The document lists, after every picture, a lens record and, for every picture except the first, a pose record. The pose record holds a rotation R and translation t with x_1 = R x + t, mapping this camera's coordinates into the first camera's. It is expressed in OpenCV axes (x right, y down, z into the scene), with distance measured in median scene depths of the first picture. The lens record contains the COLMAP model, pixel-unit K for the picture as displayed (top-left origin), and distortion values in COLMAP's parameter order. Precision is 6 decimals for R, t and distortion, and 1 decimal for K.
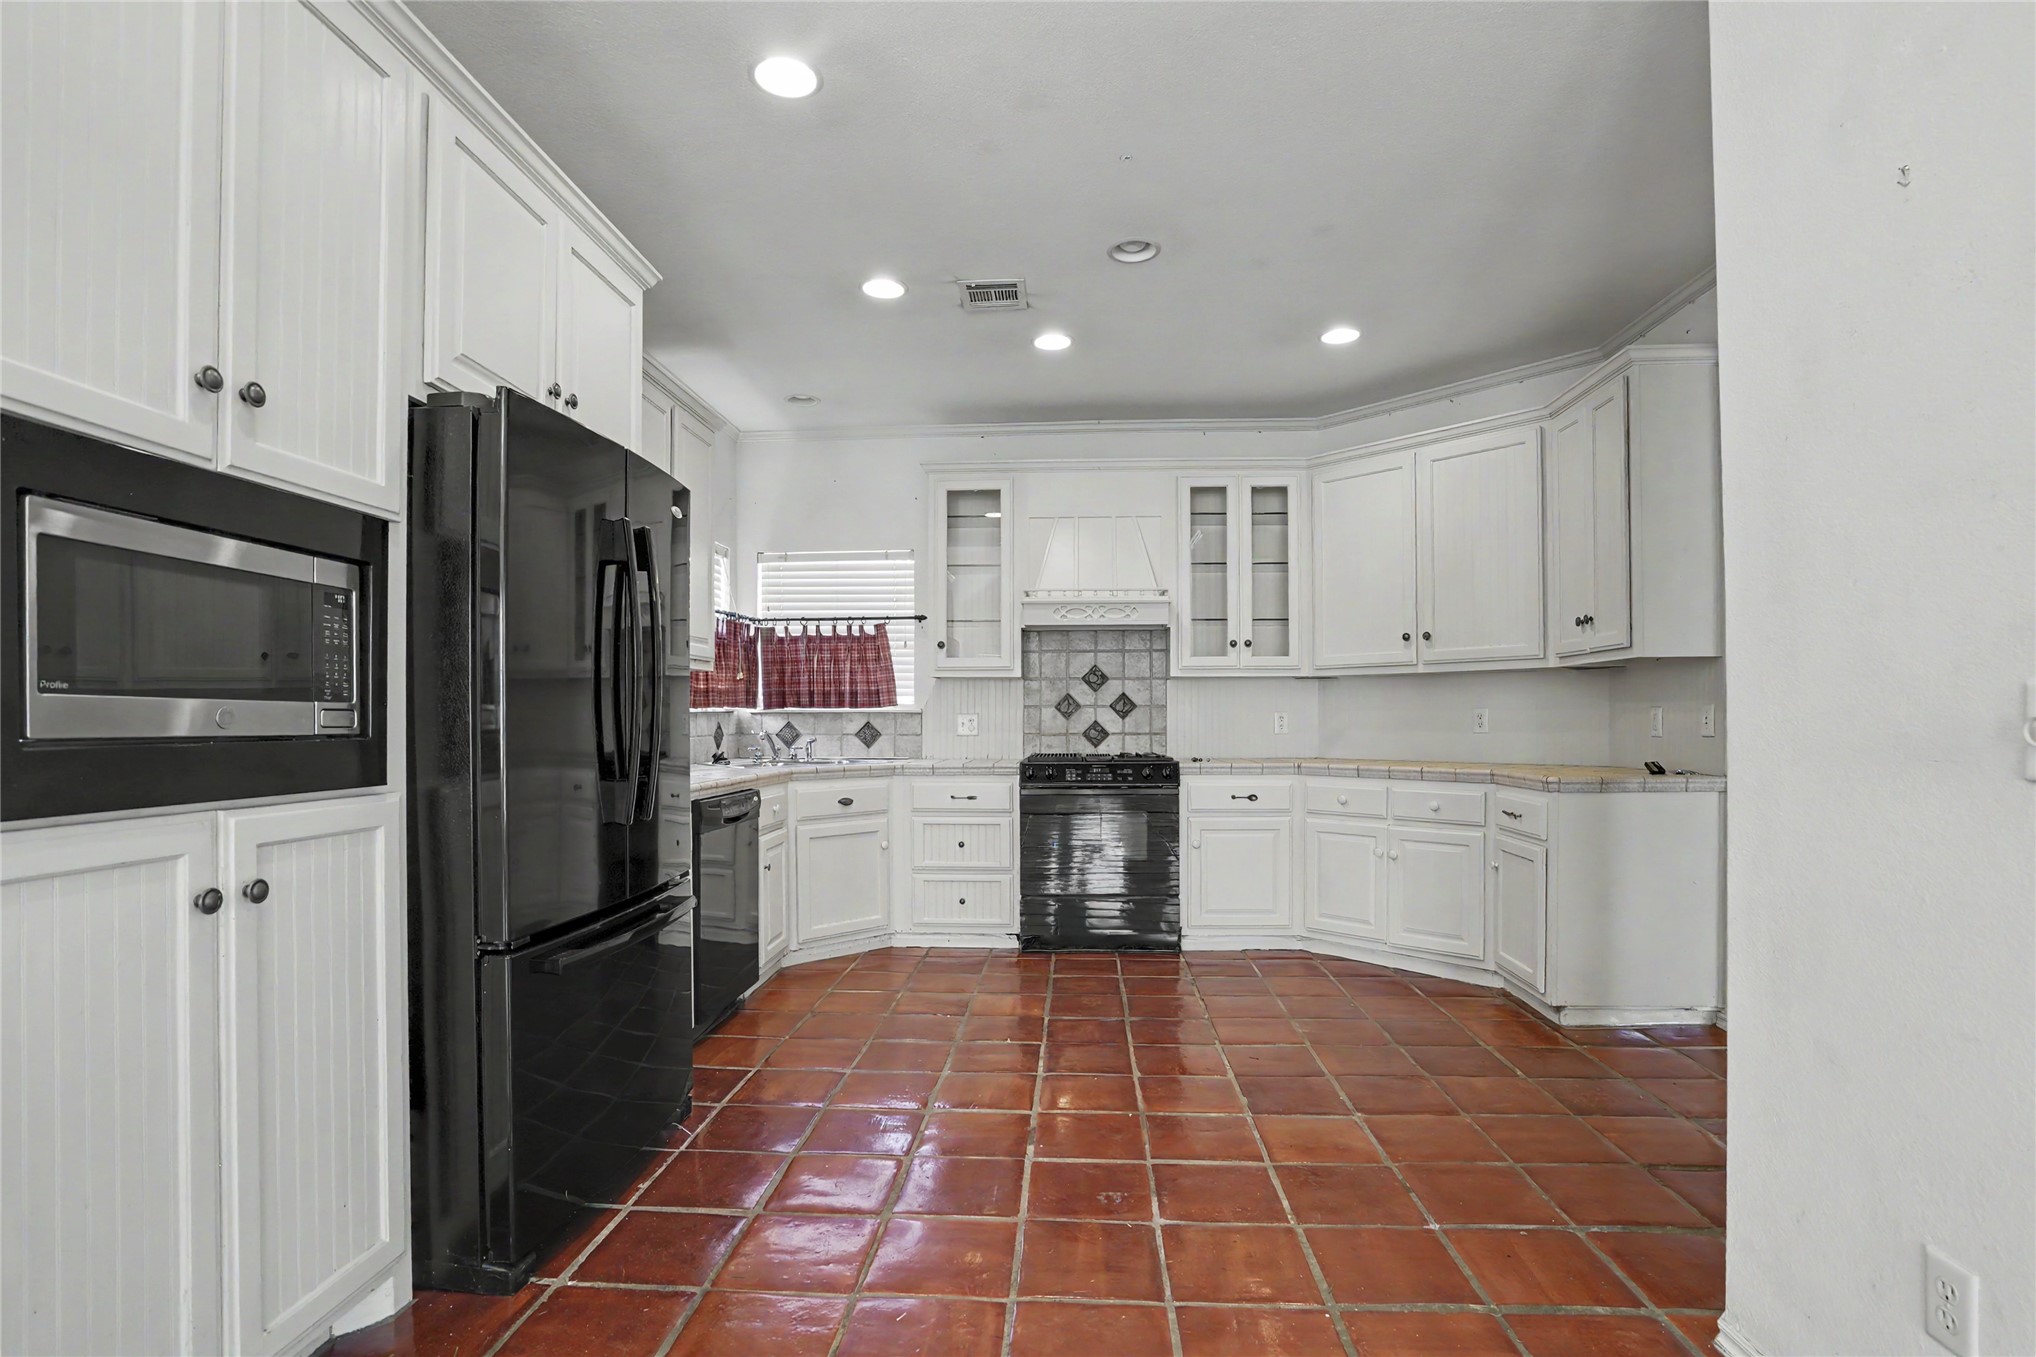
lens RADIAL K [[991.1, 0, 1020.8], [0, 991.1, 711.4], [0, 0, 1]] dist [-0.051684, 0.000245]
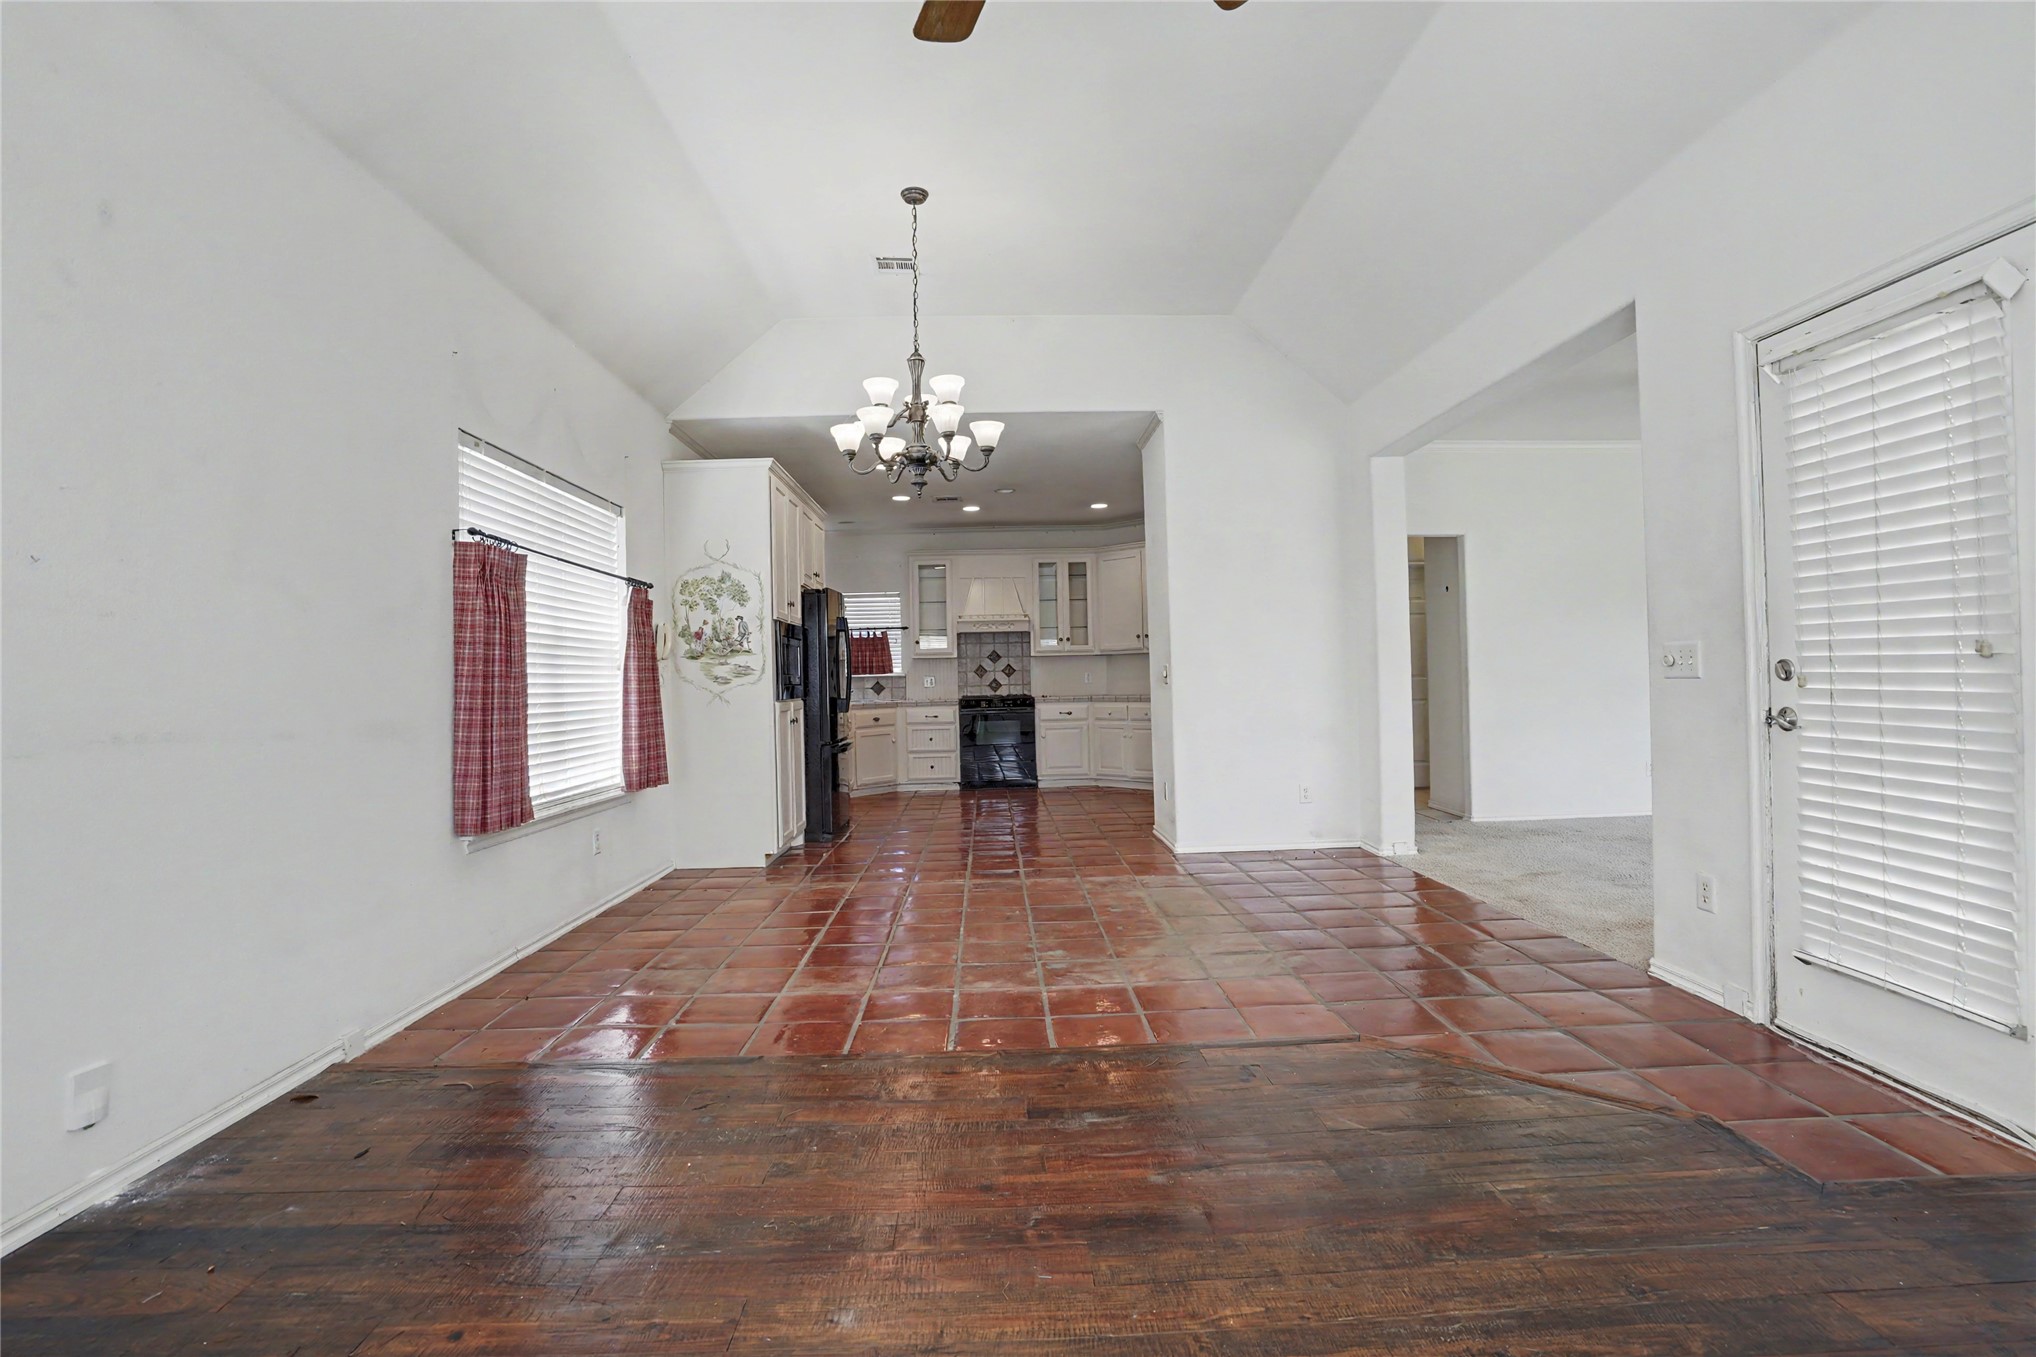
lens RADIAL K [[973.9, 0, 1013.7], [0, 973.9, 681.0], [0, 0, 1]] dist [-0.045540, 0.001049]
pose [[0.996039, -0.021697, 0.086228, -0.058942], [0.020975, 0.999737, 0.009270, -0.002963], [-0.086406, -0.007425, 0.996232, -1.008370]]
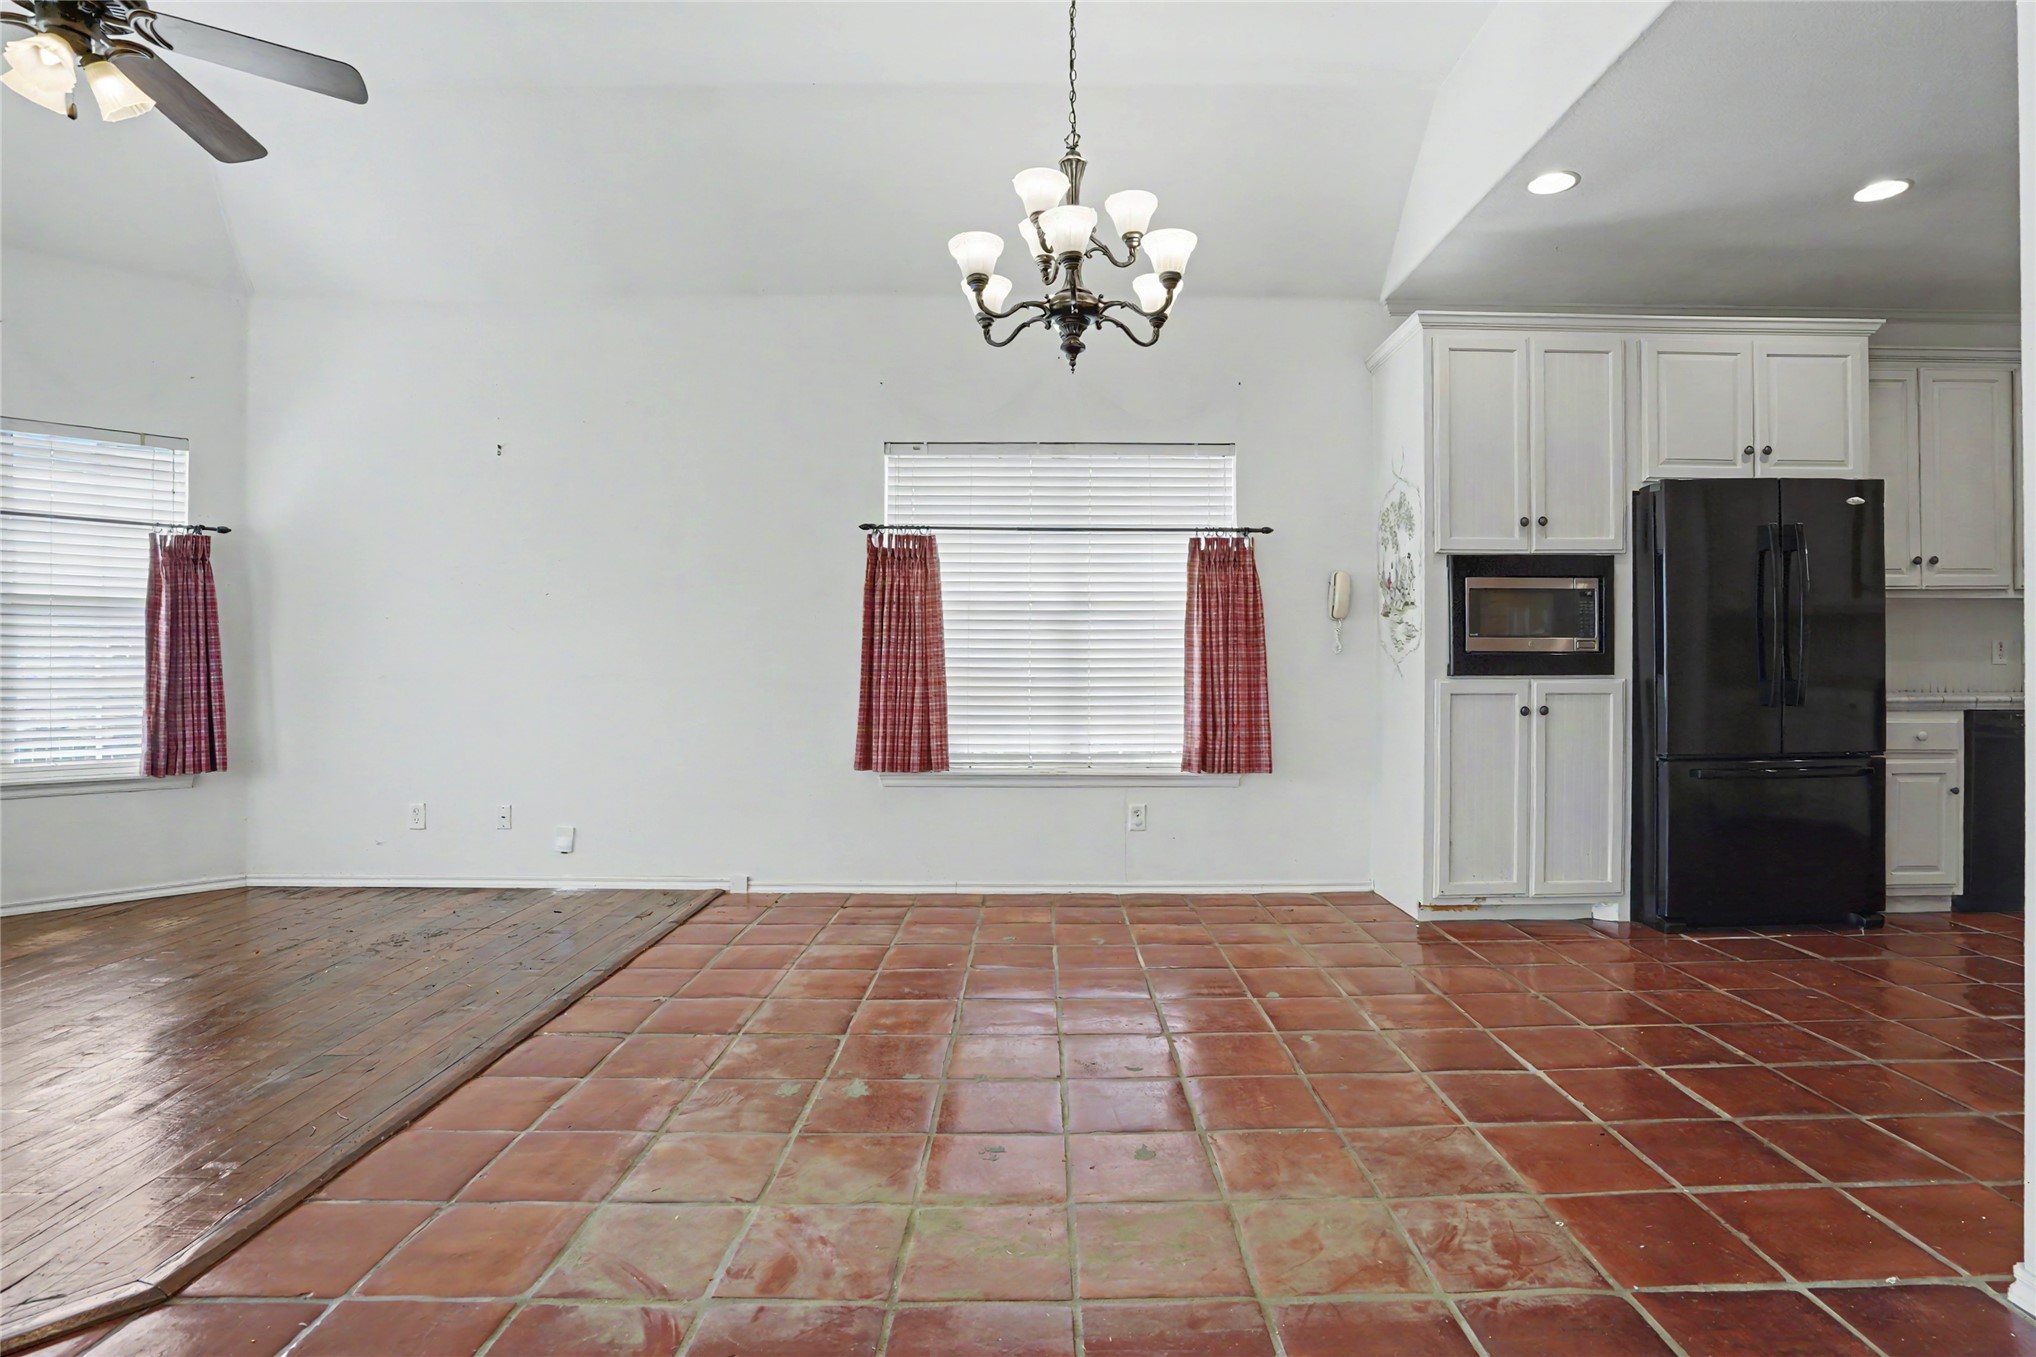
lens RADIAL K [[1000.2, 0, 1053.2], [0, 1000.2, 666.9], [0, 0, 1]] dist [-0.051281, 0.021879]
pose [[0.075953, 0.001049, -0.997111, 0.539110], [0.011503, 0.999932, 0.001929, 0.013995], [0.997045, -0.011617, 0.075935, -0.165586]]
